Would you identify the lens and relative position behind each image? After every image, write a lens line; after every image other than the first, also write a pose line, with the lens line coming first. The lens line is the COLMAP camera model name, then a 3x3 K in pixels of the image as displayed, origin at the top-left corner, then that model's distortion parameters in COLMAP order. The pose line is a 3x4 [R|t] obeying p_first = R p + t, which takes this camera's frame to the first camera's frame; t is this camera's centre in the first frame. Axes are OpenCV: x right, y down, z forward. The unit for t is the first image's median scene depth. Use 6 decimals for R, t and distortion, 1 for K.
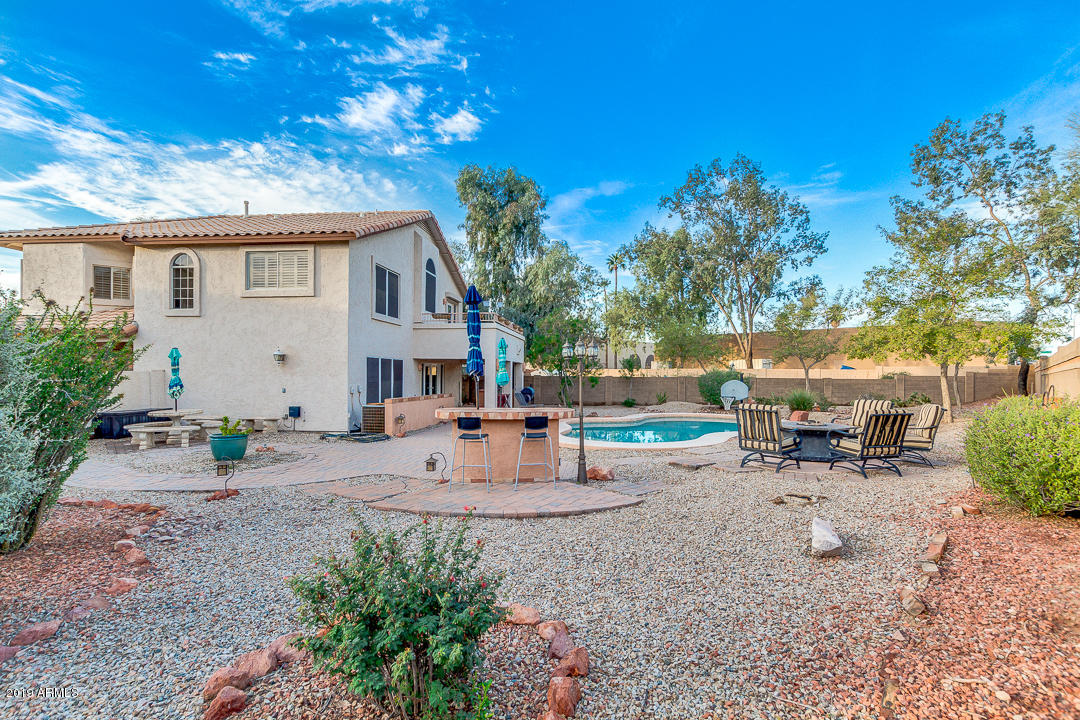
lens RADIAL K [[507.6, 0, 556.1], [0, 507.6, 371.4], [0, 0, 1]] dist [0.027735, -0.000754]
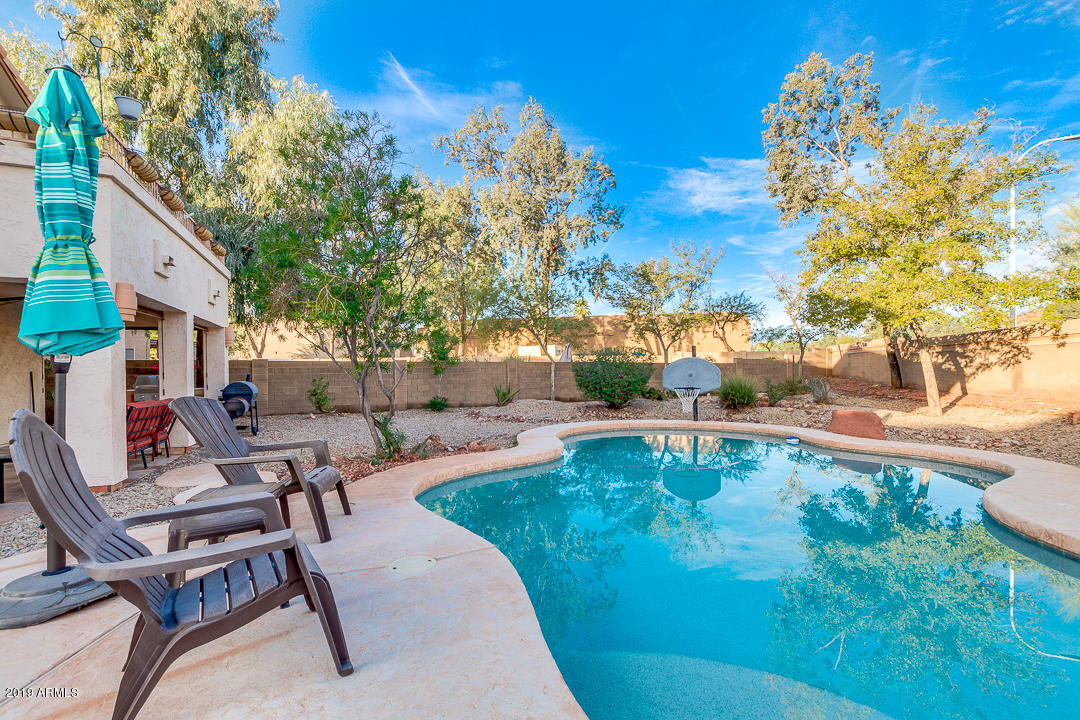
lens RADIAL K [[493.1, 0, 548.7], [0, 493.1, 374.0], [0, 0, 1]] dist [0.002450, -0.000146]
pose [[0.873338, -0.015065, 0.486881, -0.024618], [0.008072, 0.999832, 0.016457, 0.016287], [-0.487047, -0.010442, 0.873313, 0.398709]]
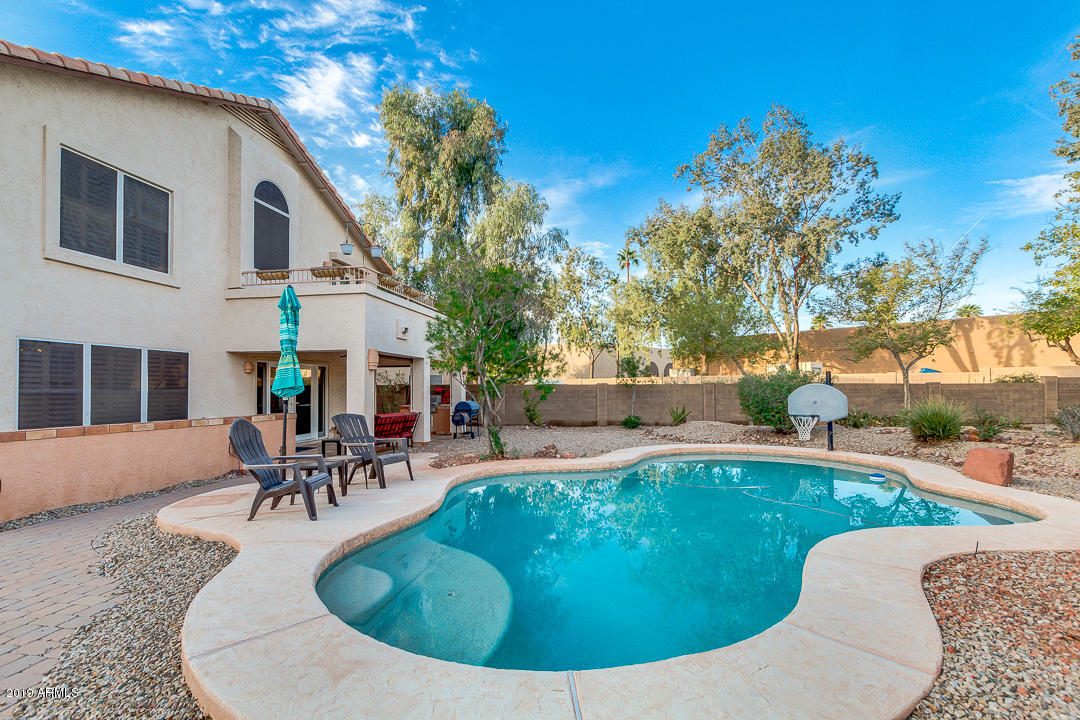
lens RADIAL K [[498.8, 0, 545.2], [0, 498.8, 376.8], [0, 0, 1]] dist [0.010692, -0.000016]
pose [[0.997679, -0.012442, -0.066951, 0.069627], [0.011345, 0.999796, -0.016734, 0.010209], [0.067146, 0.015936, 0.997616, 0.303553]]
